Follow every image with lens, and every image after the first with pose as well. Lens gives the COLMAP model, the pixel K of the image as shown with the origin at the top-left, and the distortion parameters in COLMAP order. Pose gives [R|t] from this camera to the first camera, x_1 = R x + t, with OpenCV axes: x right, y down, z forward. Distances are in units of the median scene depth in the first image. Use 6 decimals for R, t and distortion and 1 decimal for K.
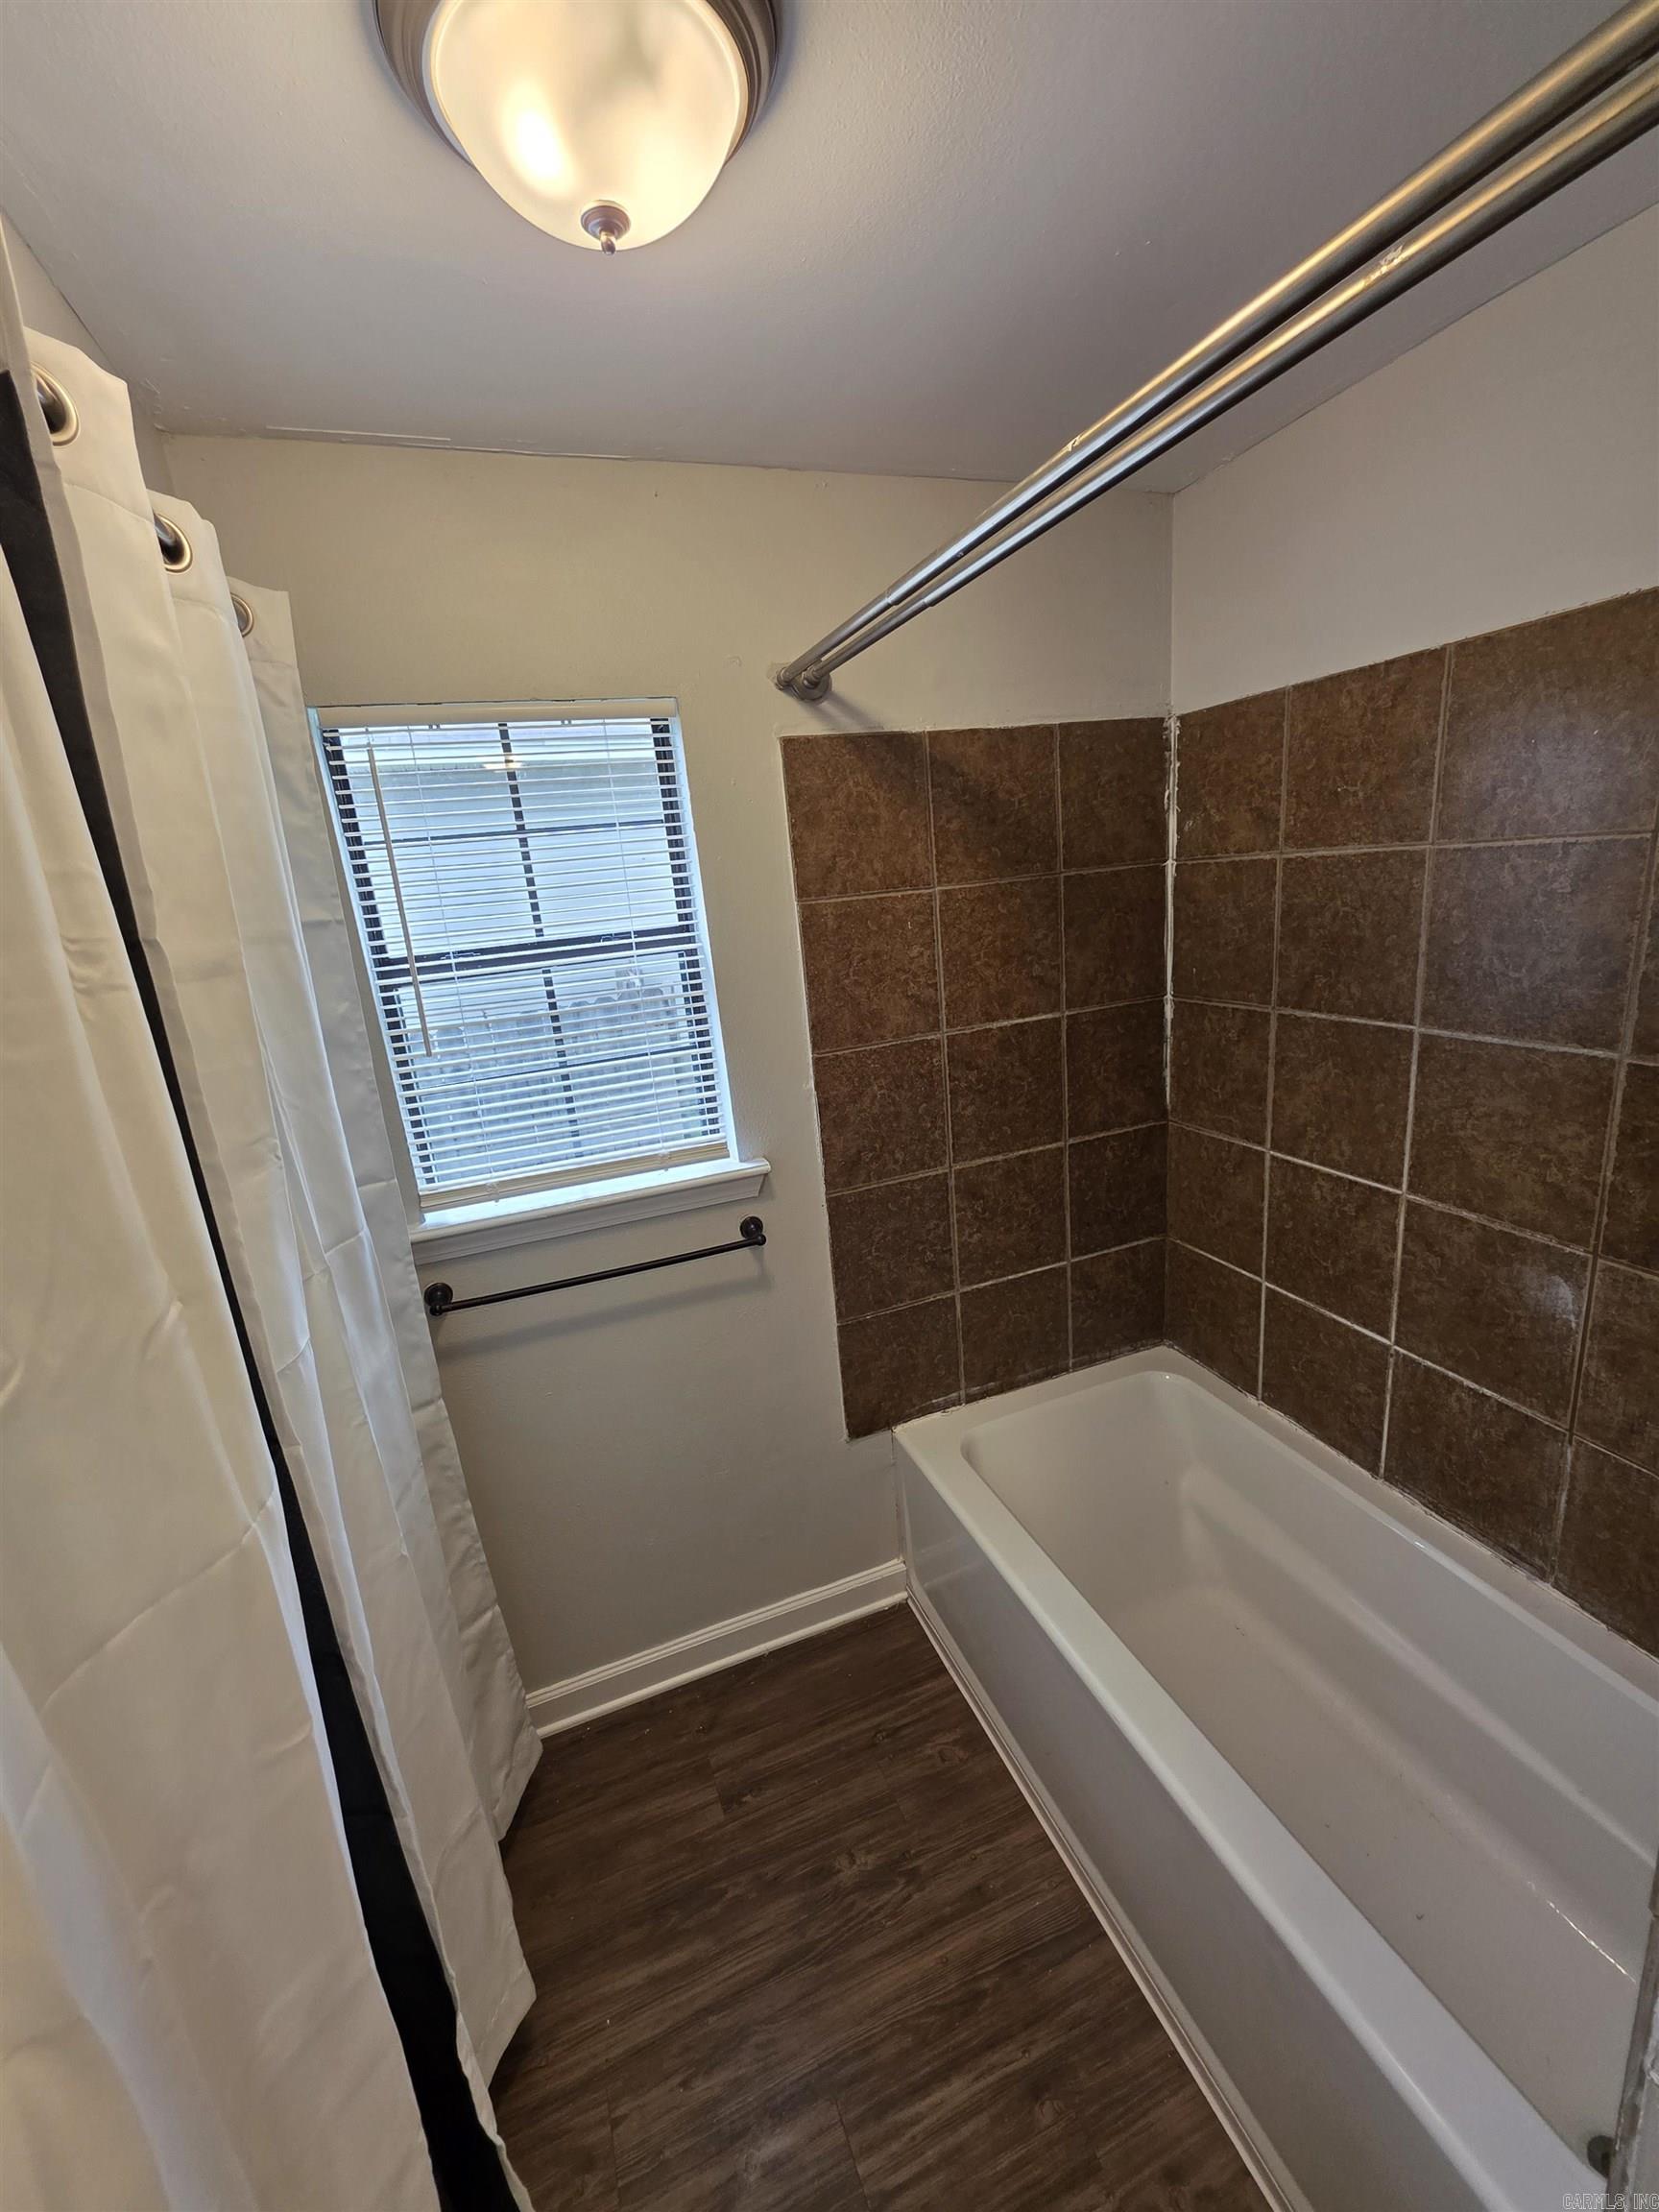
lens RADIAL K [[888.9, 0, 831.7], [0, 888.9, 1114.2], [0, 0, 1]] dist [0.000393, -0.000073]
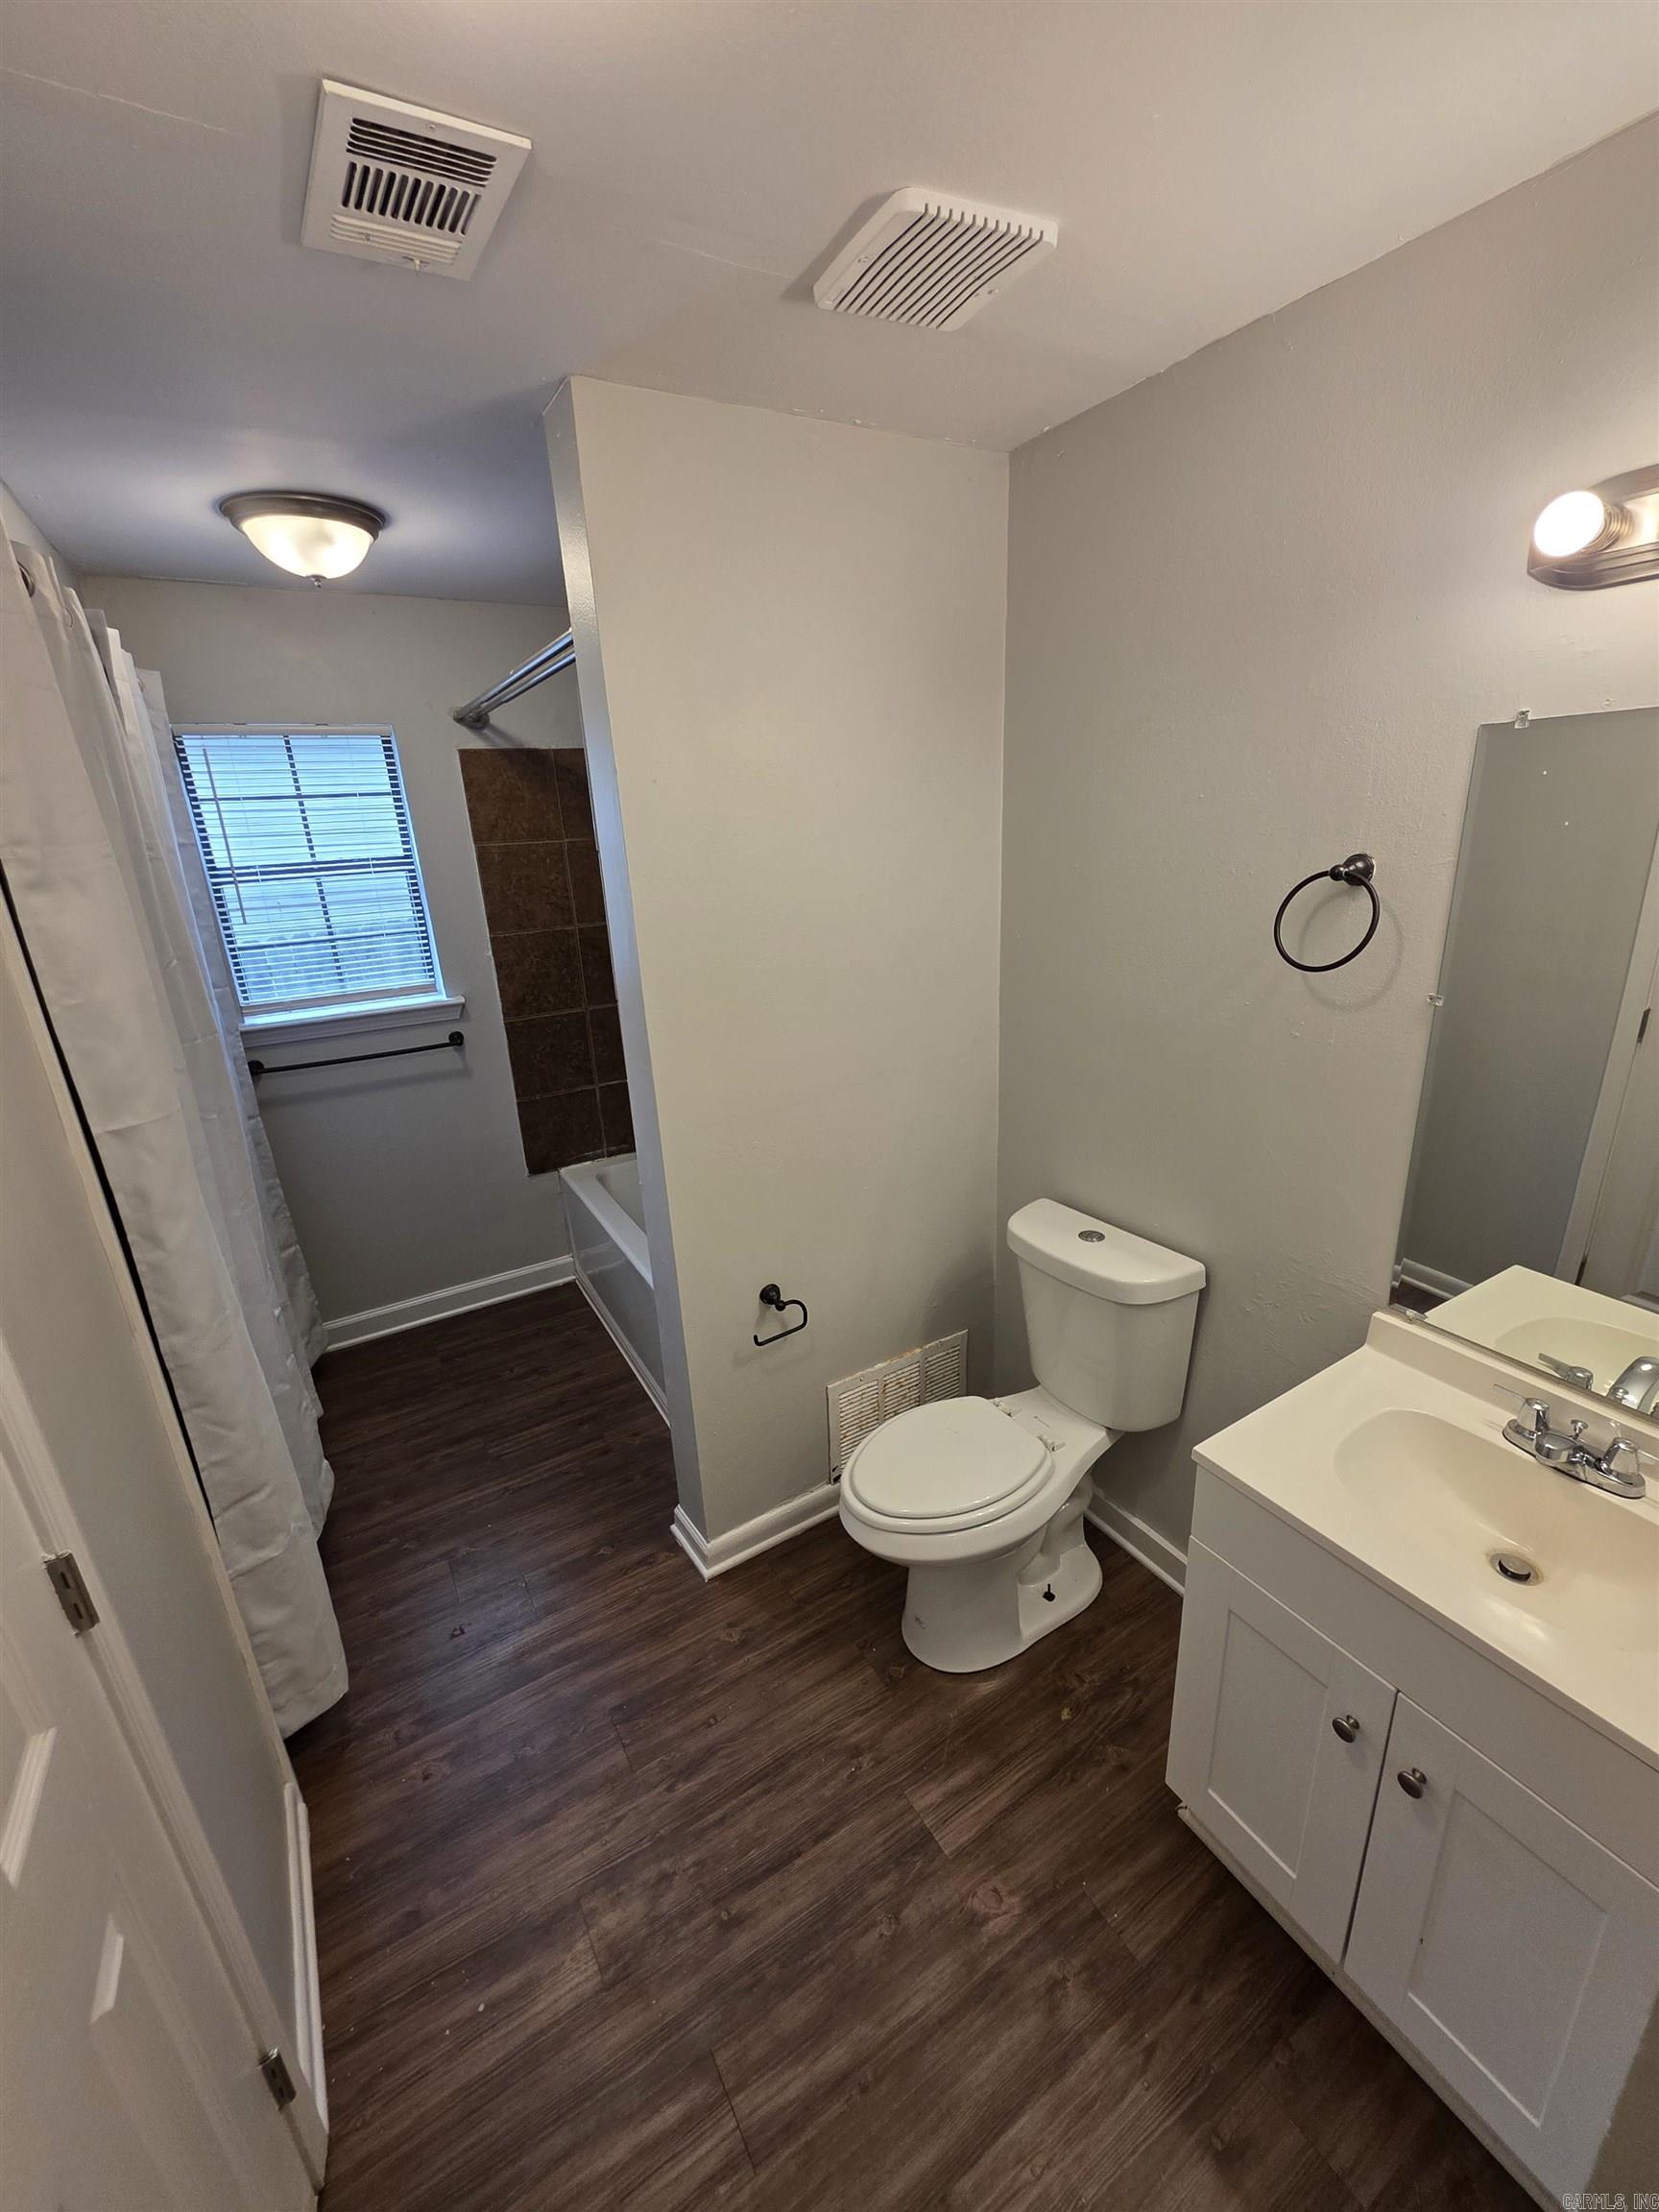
lens RADIAL K [[878.2, 0, 829.5], [0, 878.2, 1106.0], [0, 0, 1]] dist [0.003549, -0.000072]
pose [[0.984464, -0.009665, 0.175323, 0.339284], [0.001112, 0.998807, 0.048819, 0.189682], [-0.175586, -0.047865, 0.983300, -0.839218]]
